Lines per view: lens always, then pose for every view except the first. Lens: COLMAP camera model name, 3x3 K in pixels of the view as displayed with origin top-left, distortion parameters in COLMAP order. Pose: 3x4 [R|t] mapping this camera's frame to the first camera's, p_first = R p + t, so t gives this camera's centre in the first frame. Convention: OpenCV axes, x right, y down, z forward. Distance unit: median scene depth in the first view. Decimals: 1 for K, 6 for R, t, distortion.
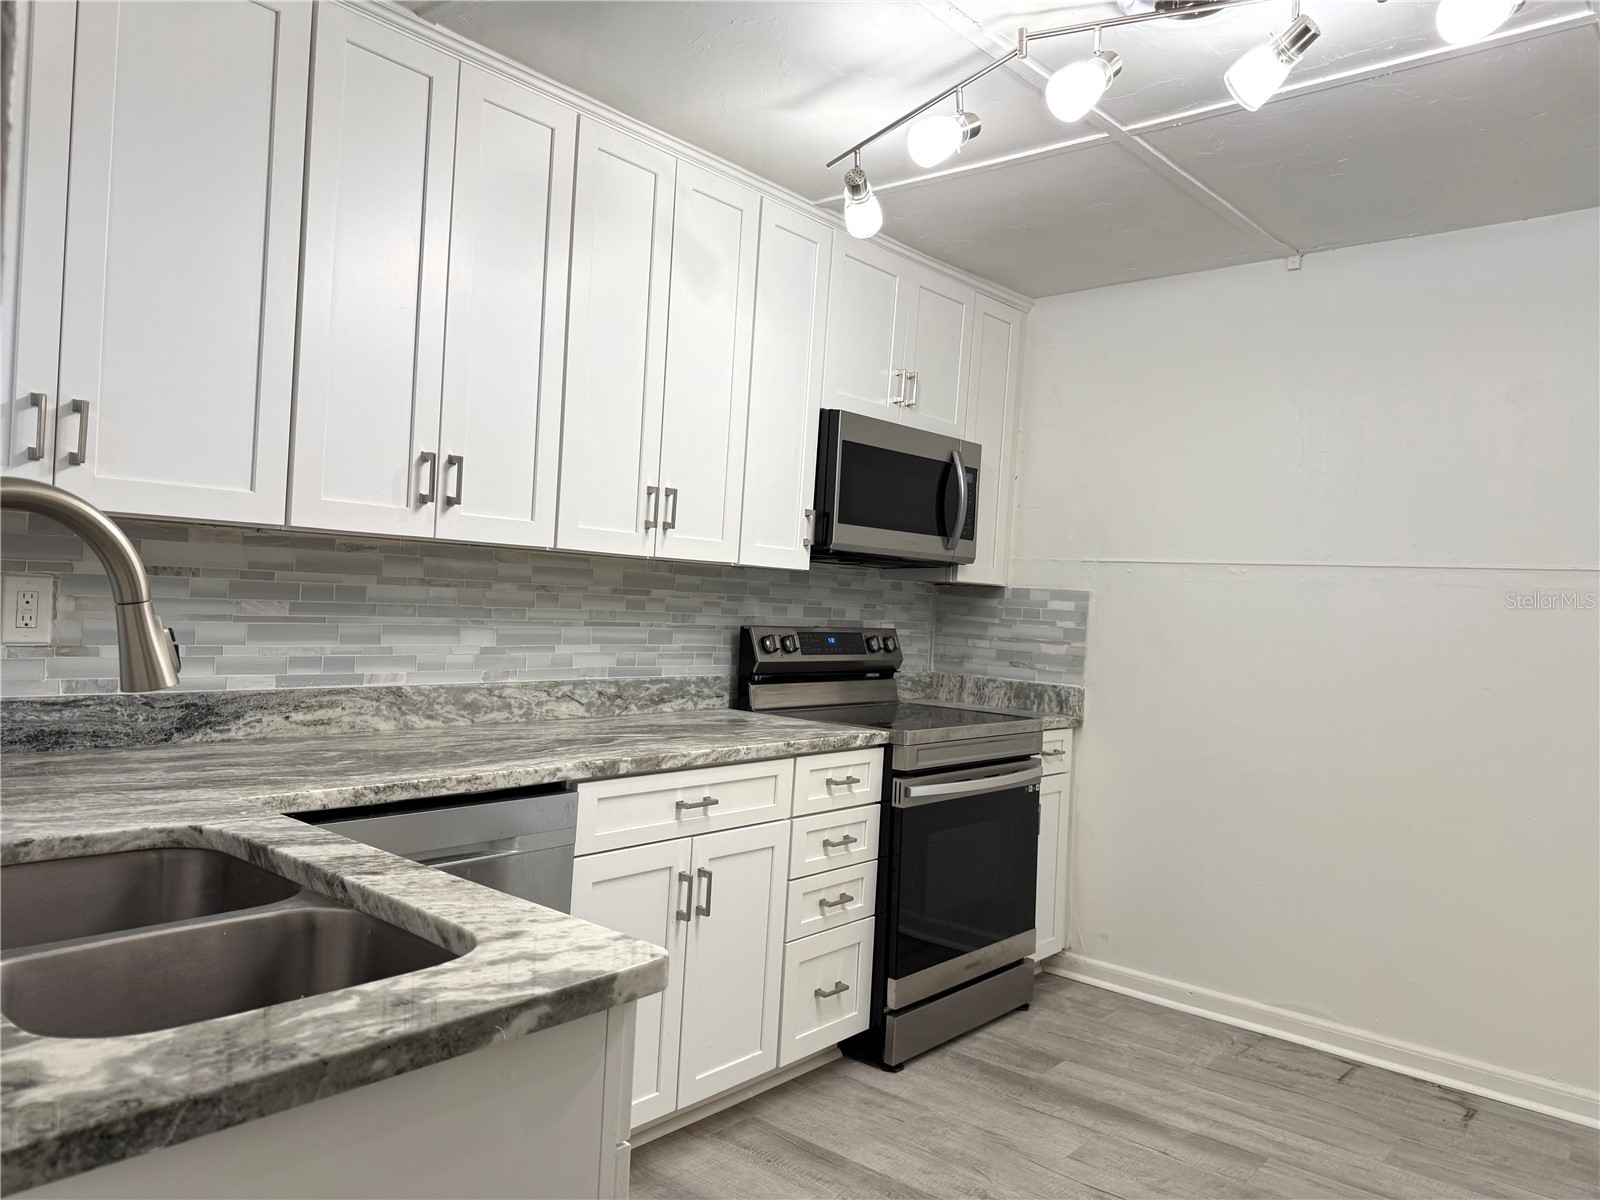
lens RADIAL K [[1127.2, 0, 800.0], [0, 1127.2, 600.0], [0, 0, 1]] dist [0.080956, -0.002368]
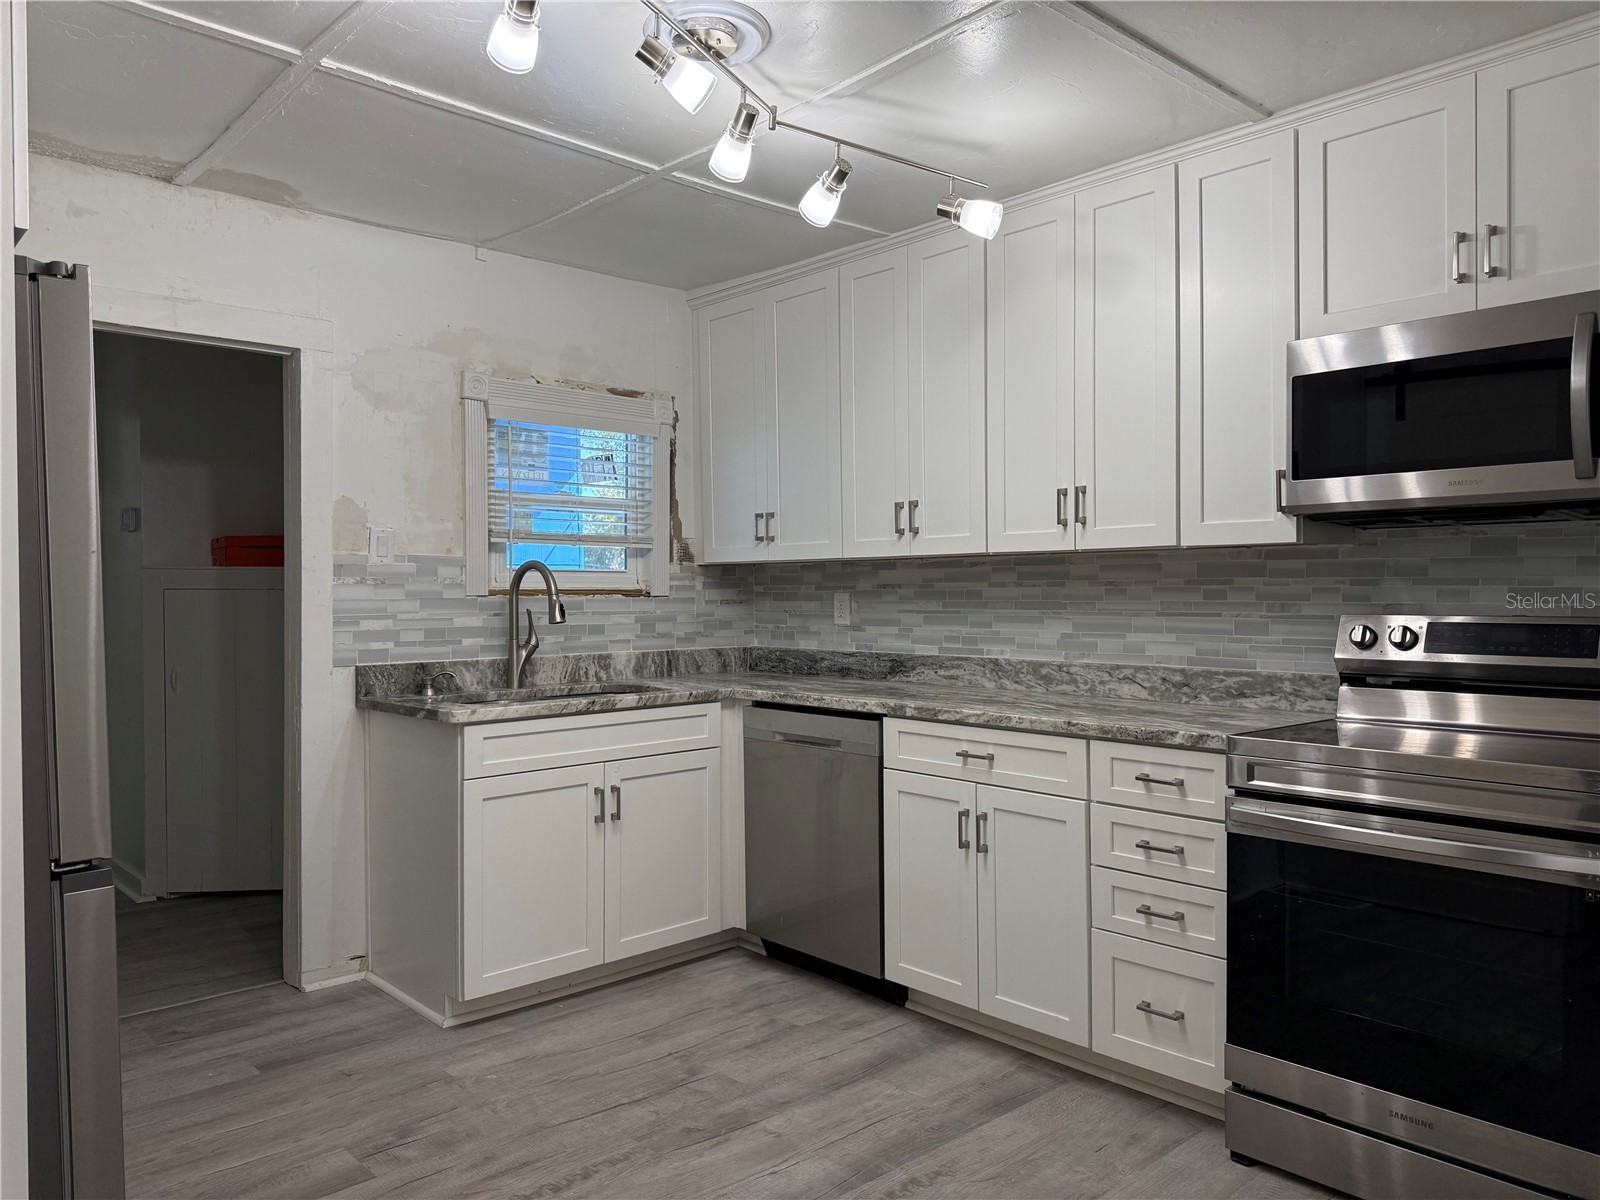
lens RADIAL K [[1127.2, 0, 800.0], [0, 1127.2, 600.0], [0, 0, 1]] dist [0.080956, -0.002368]
pose [[-0.123762, -0.046050, -0.991243, 1.019854], [-0.005910, 0.998939, -0.045670, 0.064823], [0.992294, 0.000206, -0.123903, 0.875481]]
